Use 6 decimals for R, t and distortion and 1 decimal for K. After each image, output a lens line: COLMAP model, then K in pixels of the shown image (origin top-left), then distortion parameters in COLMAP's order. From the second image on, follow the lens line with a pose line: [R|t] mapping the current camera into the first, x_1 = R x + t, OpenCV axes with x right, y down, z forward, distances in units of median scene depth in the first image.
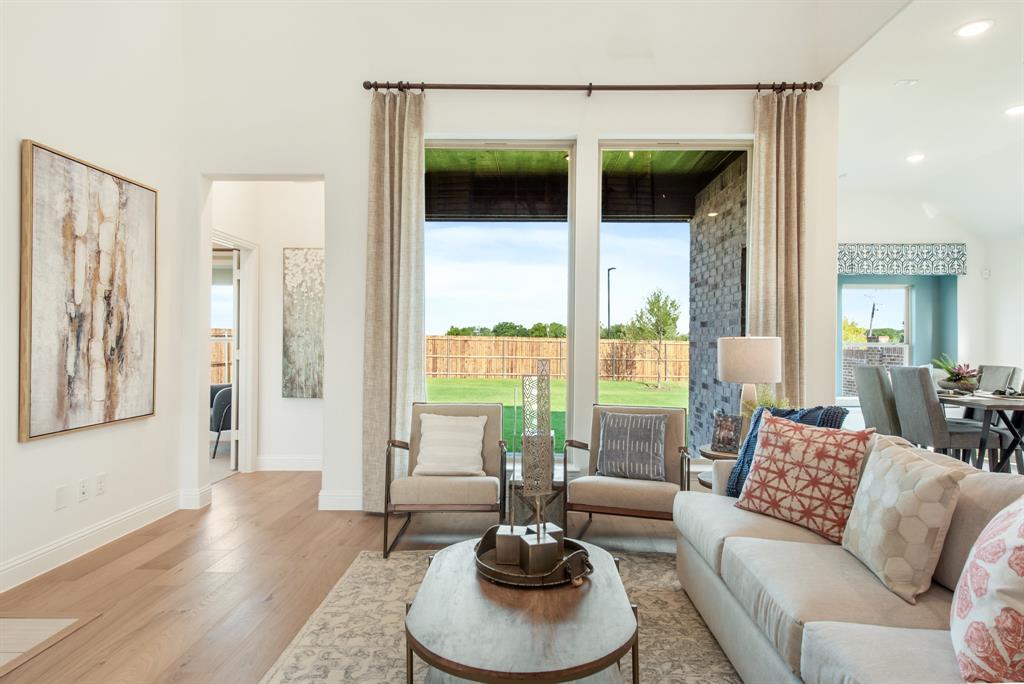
lens RADIAL K [[599.0, 0, 512.8], [0, 599.0, 343.1], [0, 0, 1]] dist [-0.003229, -0.001086]
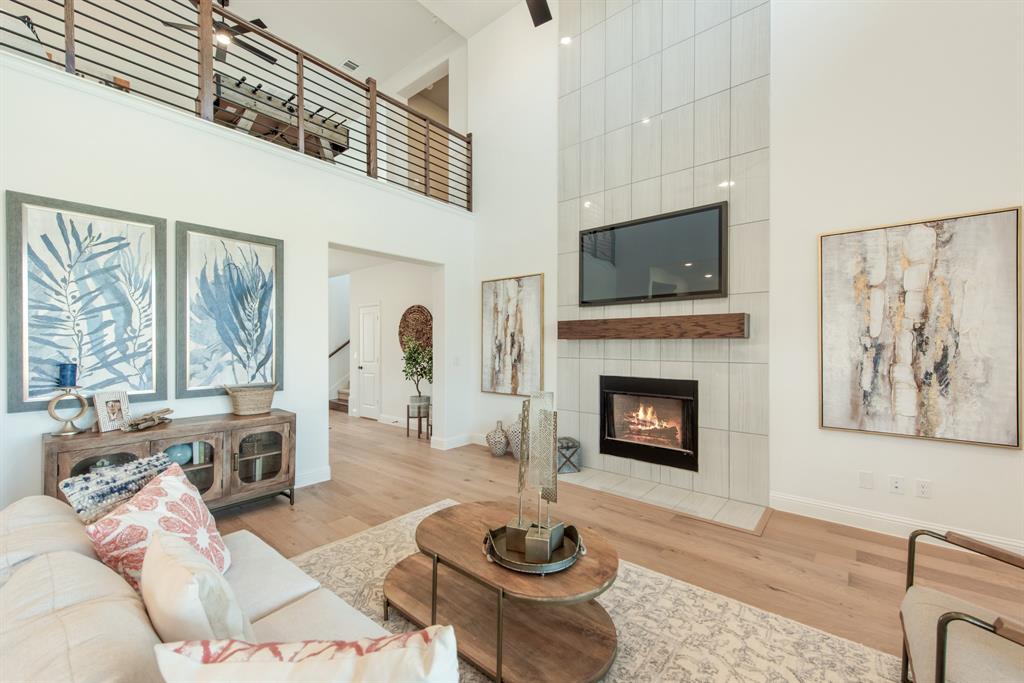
lens RADIAL K [[406.9, 0, 510.0], [0, 406.9, 342.5], [0, 0, 1]] dist [-0.001752, -0.000199]
pose [[-0.617083, -0.004762, -0.786884, 0.454447], [-0.003437, 0.999988, -0.003357, -0.046563], [0.786891, 0.000633, -0.617092, 0.895824]]
